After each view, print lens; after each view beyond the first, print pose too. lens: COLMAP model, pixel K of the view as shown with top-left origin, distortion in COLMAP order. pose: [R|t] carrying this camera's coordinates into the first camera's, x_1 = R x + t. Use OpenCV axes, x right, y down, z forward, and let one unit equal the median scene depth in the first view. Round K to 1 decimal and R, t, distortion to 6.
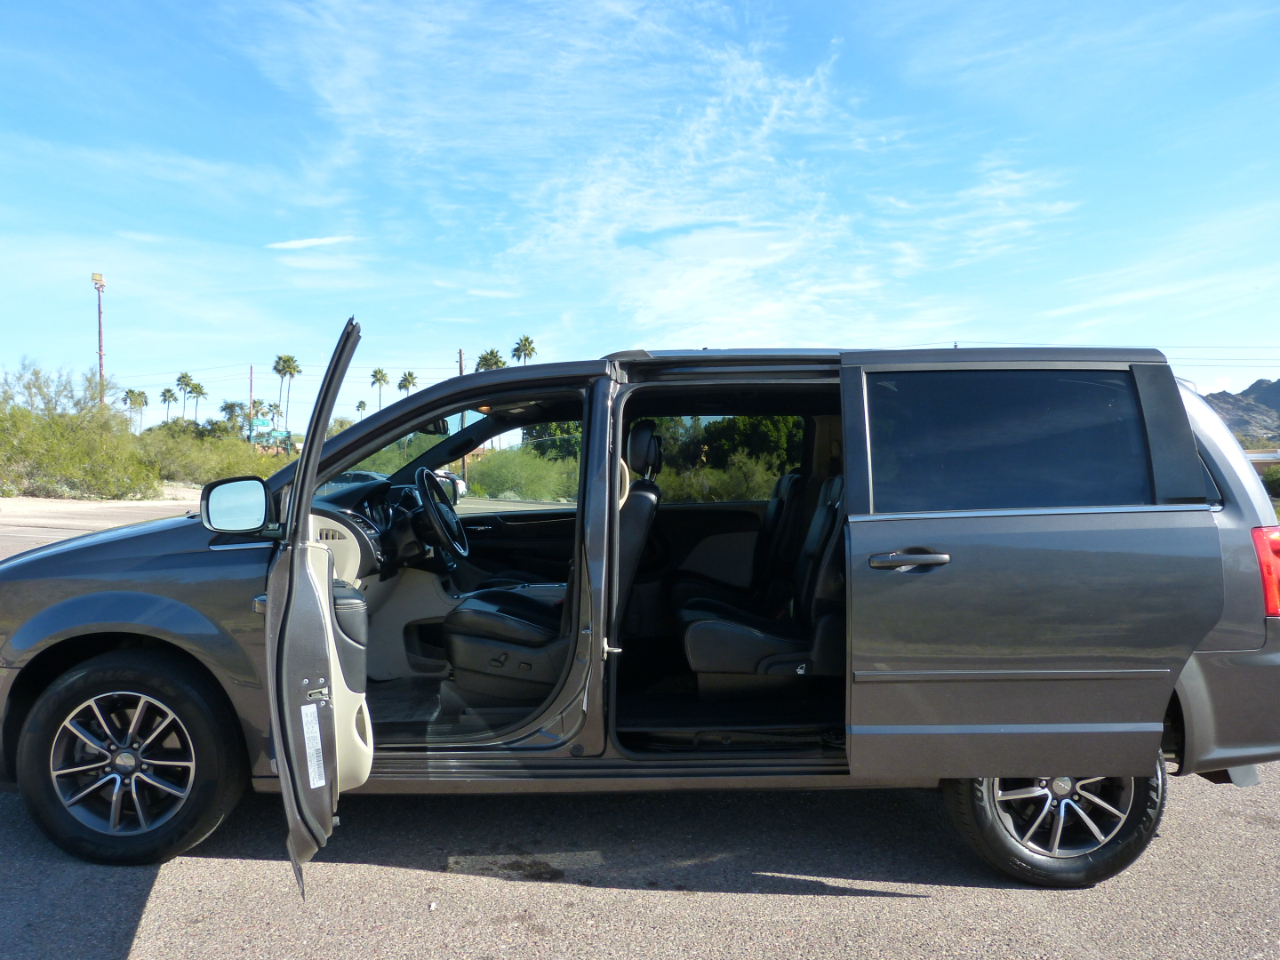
lens RADIAL K [[2335.4, 0, 640.0], [0, 2335.4, 480.0], [0, 0, 1]] dist [0.094222, 0.354585]
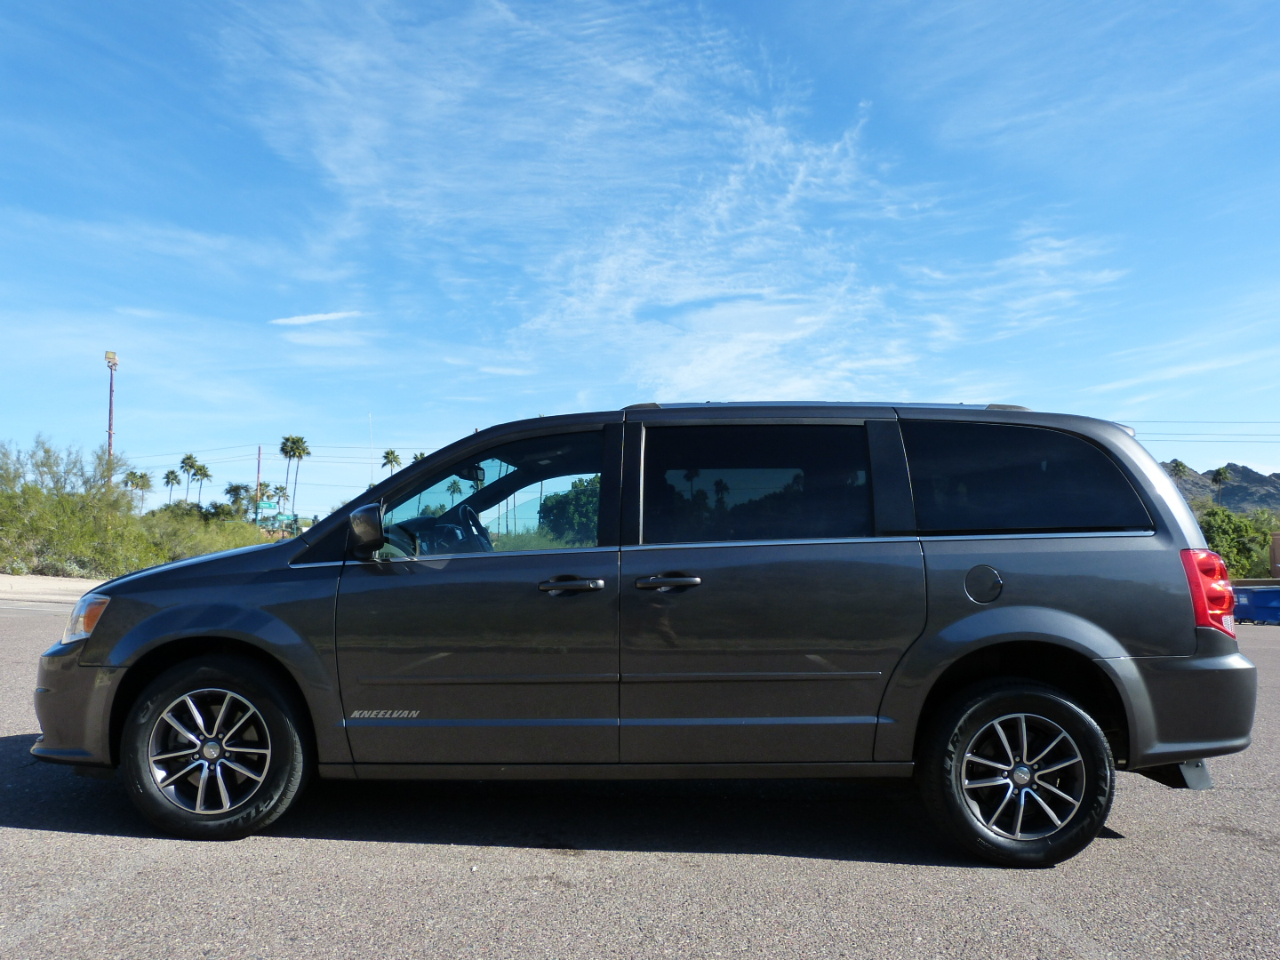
lens RADIAL K [[2014.0, 0, 644.5], [0, 2014.0, 463.5], [0, 0, 1]] dist [0.160125, 0.090385]
pose [[0.999969, -0.006708, -0.004021, -0.003452], [0.006611, 0.999694, -0.023844, -0.021847], [0.004180, 0.023817, 0.999708, 0.176987]]
